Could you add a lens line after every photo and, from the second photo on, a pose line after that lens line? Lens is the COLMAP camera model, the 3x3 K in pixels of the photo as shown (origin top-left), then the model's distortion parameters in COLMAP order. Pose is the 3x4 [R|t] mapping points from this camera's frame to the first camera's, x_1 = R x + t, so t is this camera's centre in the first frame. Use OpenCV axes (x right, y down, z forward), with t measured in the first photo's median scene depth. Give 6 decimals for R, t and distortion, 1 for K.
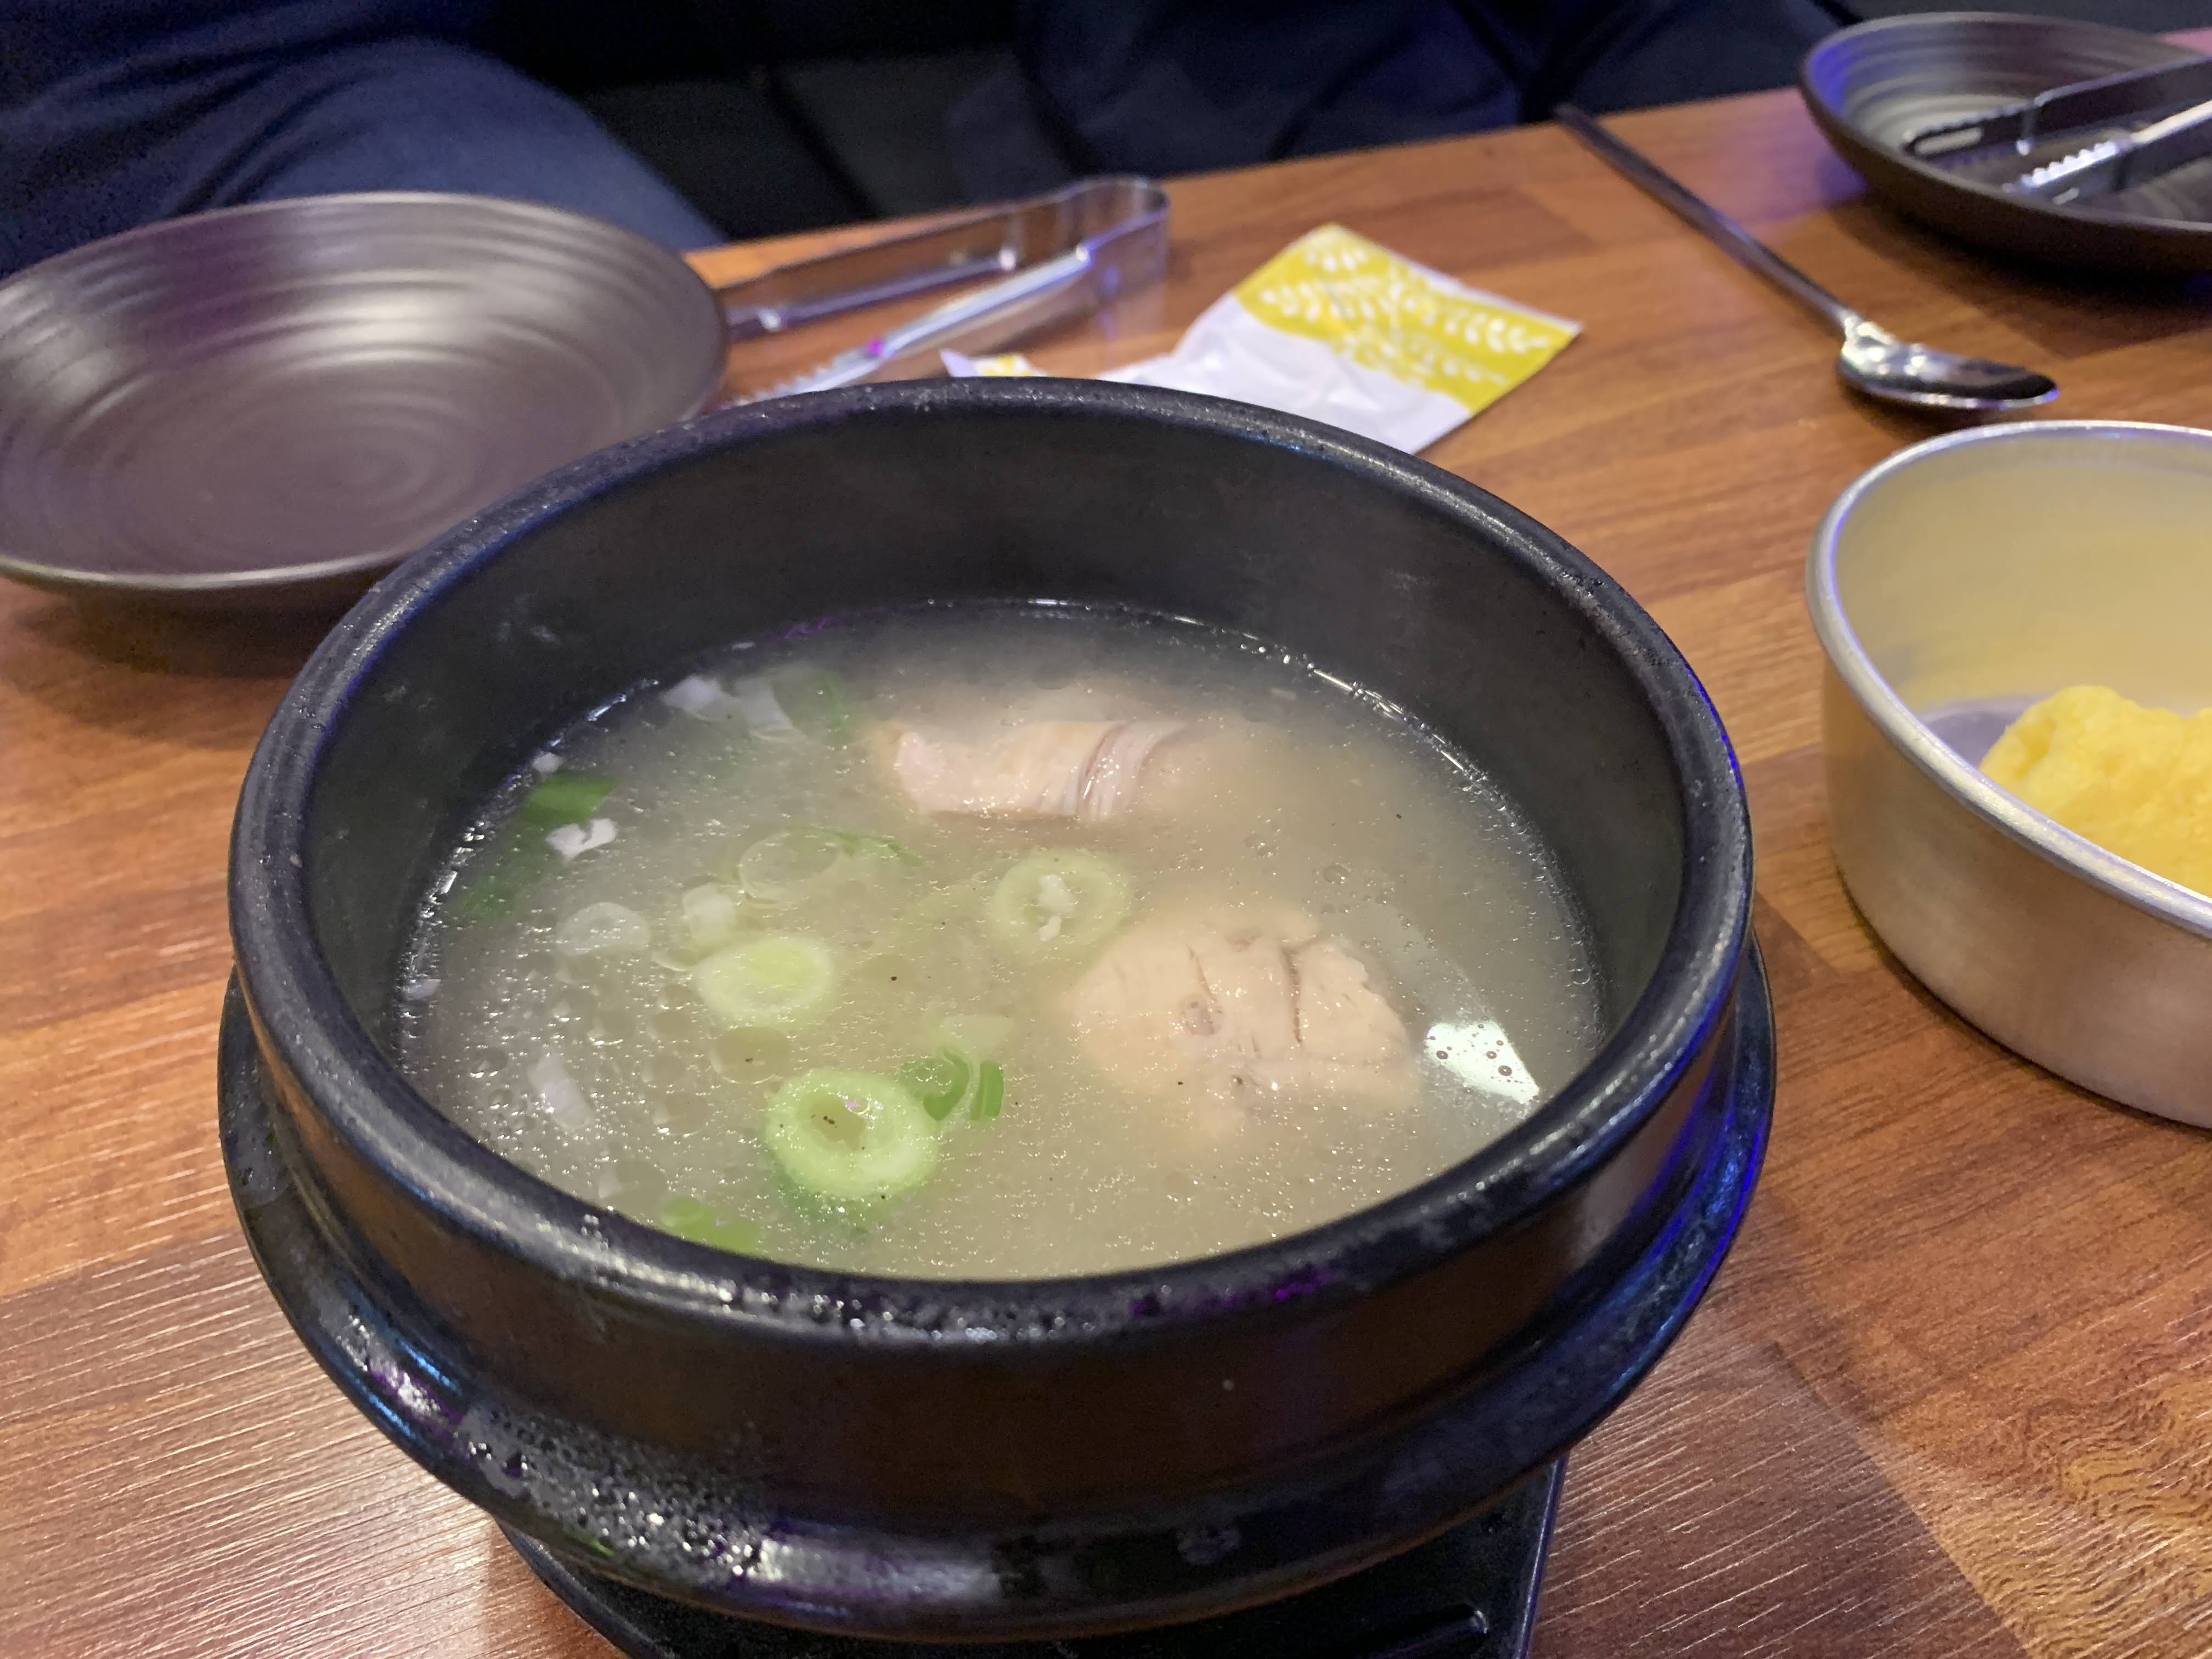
lens RADIAL K [[1709.8, 0, 1078.8], [0, 1709.8, 817.9], [0, 0, 1]] dist [-0.002280, 0.005632]
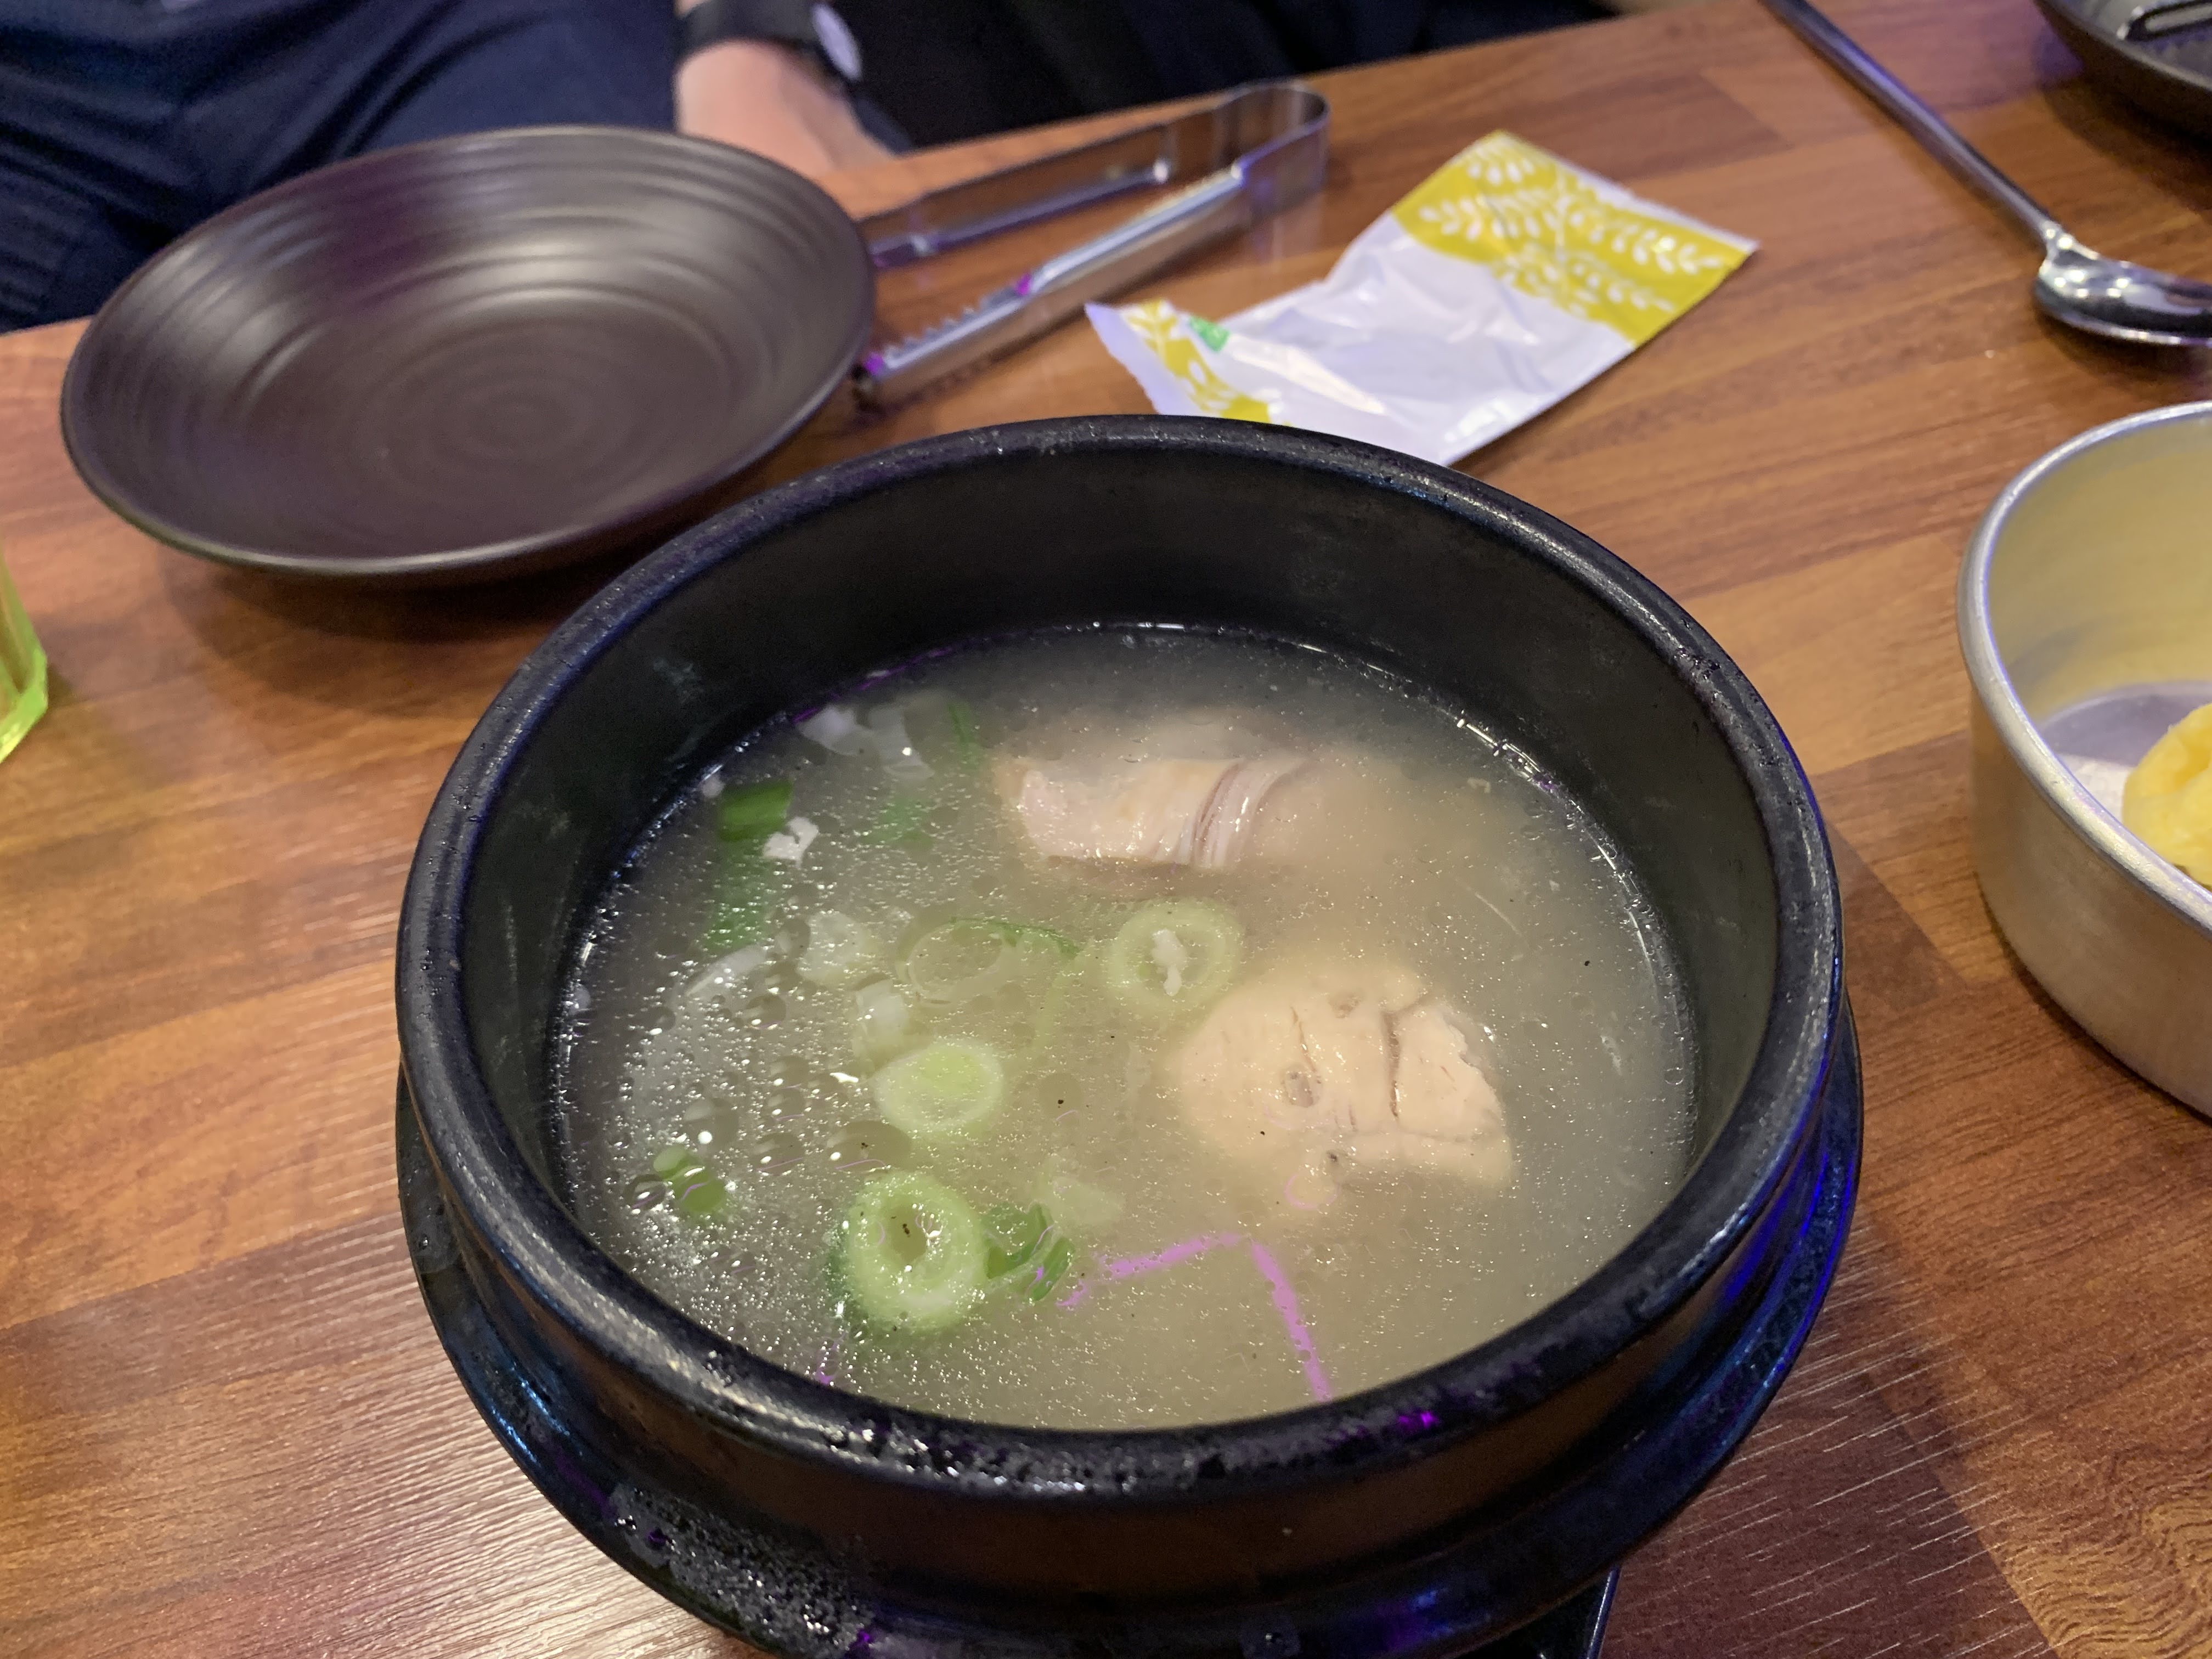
lens RADIAL K [[1691.7, 0, 1104.2], [0, 1691.7, 826.9], [0, 0, 1]] dist [0.011516, -0.009259]
pose [[0.996284, 0.019130, -0.083983, 0.029851], [-0.009430, 0.993390, 0.114402, -0.134167], [0.085616, -0.113185, 0.989878, -0.014797]]
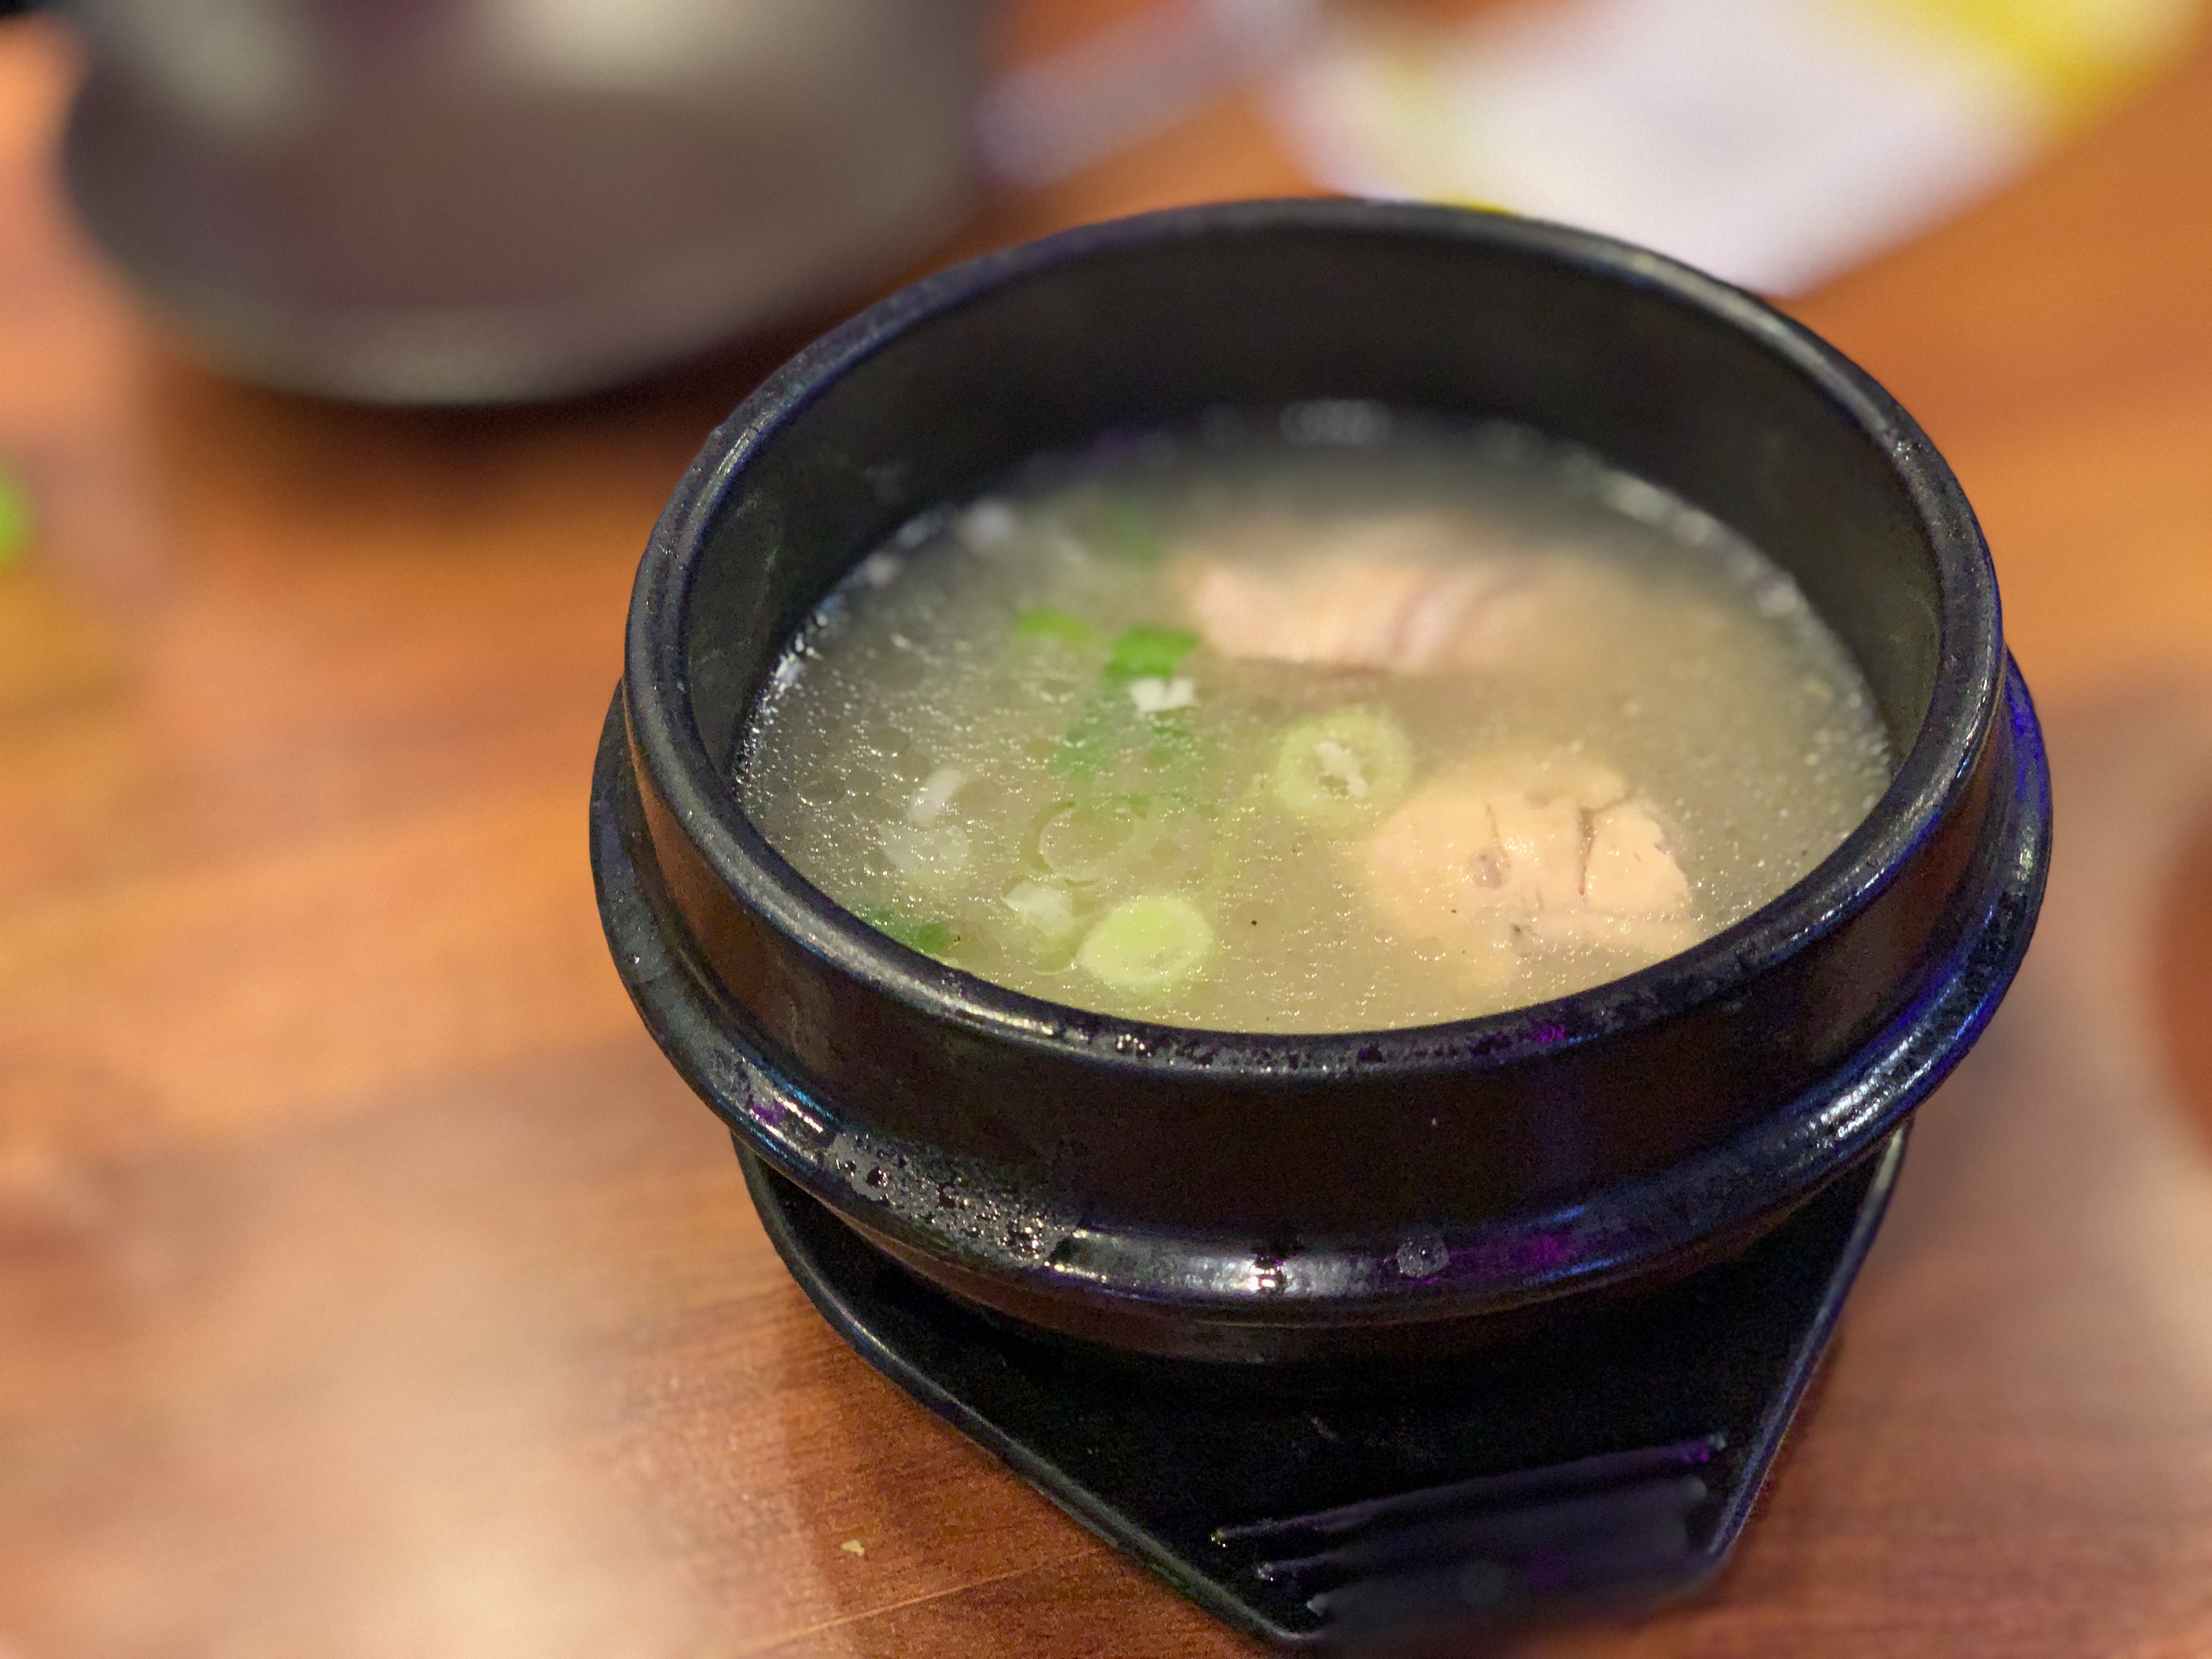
lens RADIAL K [[3339.5, 0, 1106.6], [0, 3339.5, 857.1], [0, 0, 1]] dist [0.058182, -0.437783]
pose [[0.988772, 0.039254, -0.144185, 0.112340], [-0.030005, 0.997384, 0.065770, -0.013253], [0.146389, -0.060706, 0.987363, -0.851909]]
